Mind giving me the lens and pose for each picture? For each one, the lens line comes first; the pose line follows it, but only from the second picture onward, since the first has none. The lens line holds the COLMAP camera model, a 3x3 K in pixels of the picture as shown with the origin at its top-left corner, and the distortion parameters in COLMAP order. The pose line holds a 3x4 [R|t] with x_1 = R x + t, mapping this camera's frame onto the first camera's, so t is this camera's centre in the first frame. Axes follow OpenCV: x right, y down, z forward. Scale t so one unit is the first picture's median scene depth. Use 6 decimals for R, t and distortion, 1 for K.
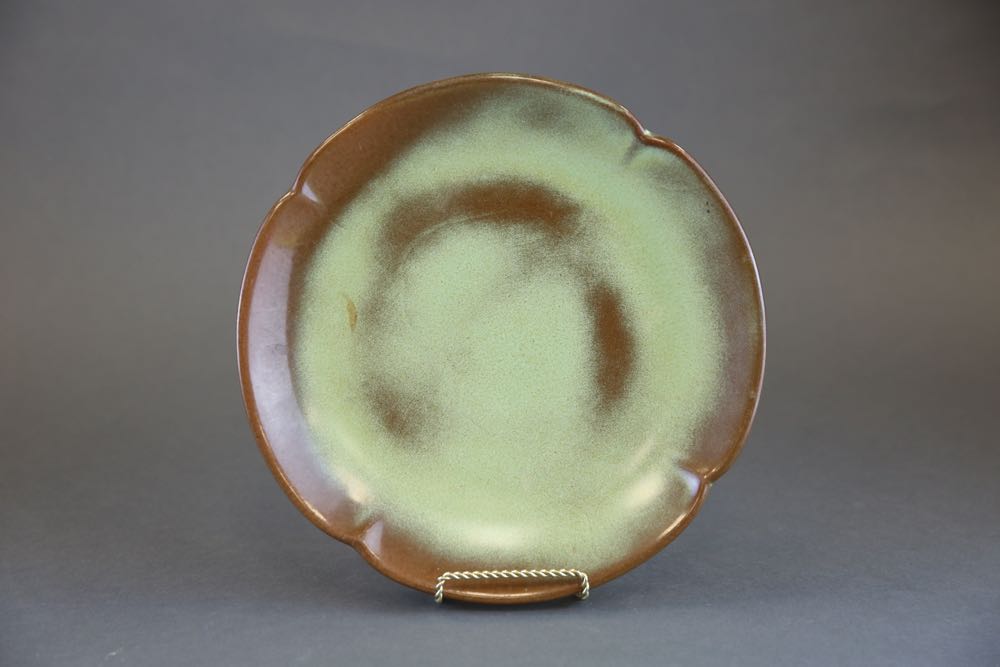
lens RADIAL K [[1677.4, 0, 500.0], [0, 1677.4, 333.5], [0, 0, 1]] dist [-0.023522, -0.106748]
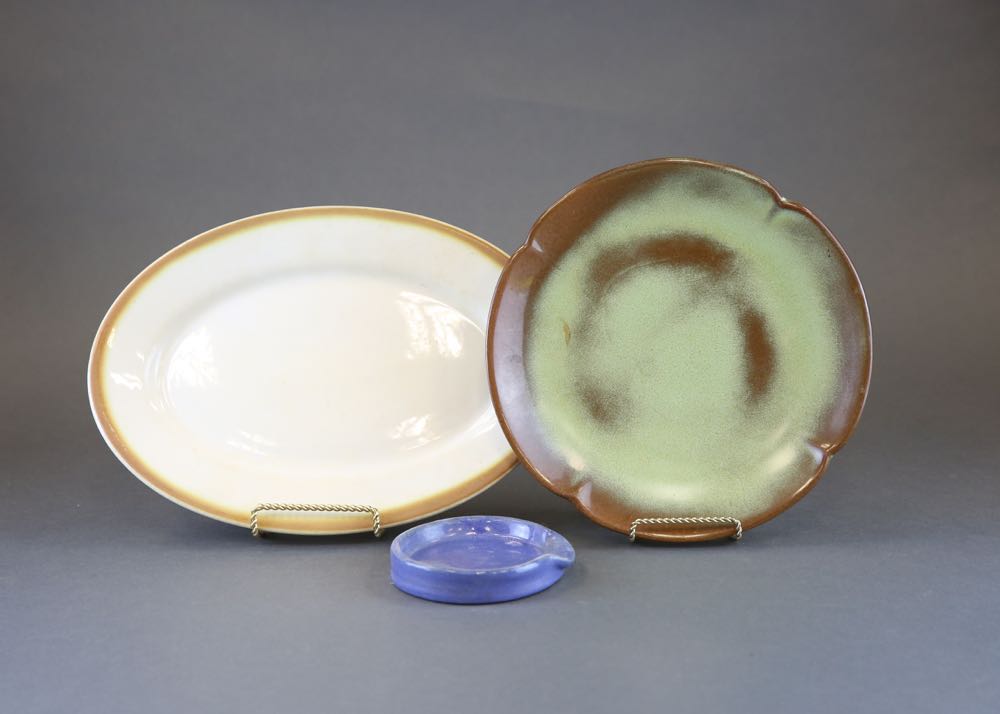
lens RADIAL K [[2062.0, 0, 500.0], [0, 2062.0, 357.0], [0, 0, 1]] dist [0.247517, -0.002986]
pose [[0.997101, -0.004689, -0.075946, -0.014887], [0.005367, 0.999947, 0.008730, -0.007049], [0.075901, -0.009112, 0.997074, -0.703346]]
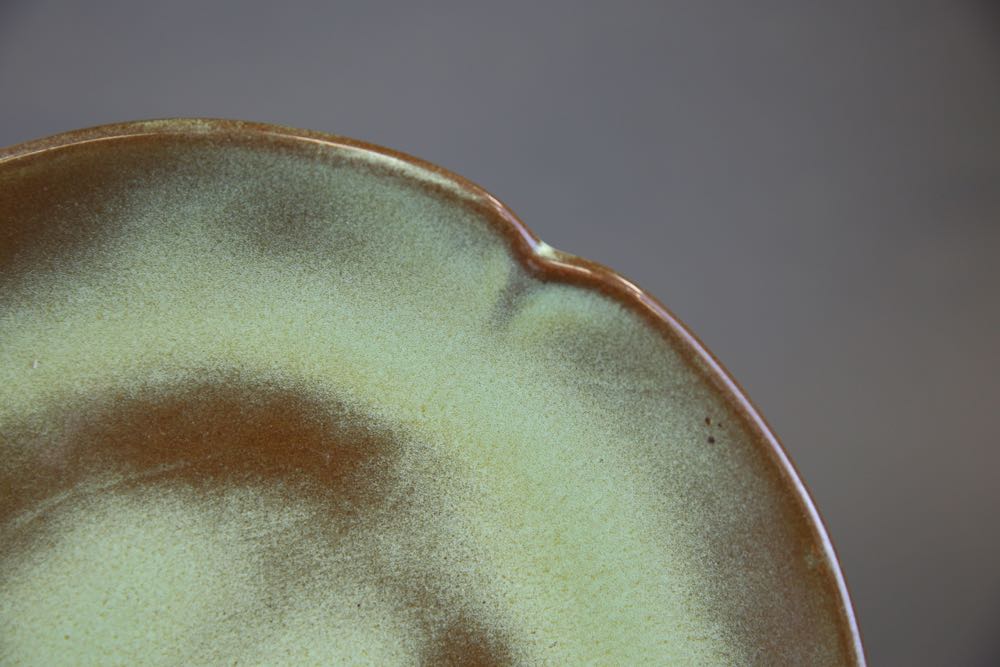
lens RADIAL K [[1677.4, 0, 500.0], [0, 1677.4, 333.5], [0, 0, 1]] dist [-0.023522, -0.106748]
pose [[0.998556, -0.050183, -0.019181, 0.083515], [0.049222, 0.997650, -0.047669, -0.081619], [0.021528, 0.046656, 0.998679, 0.604457]]
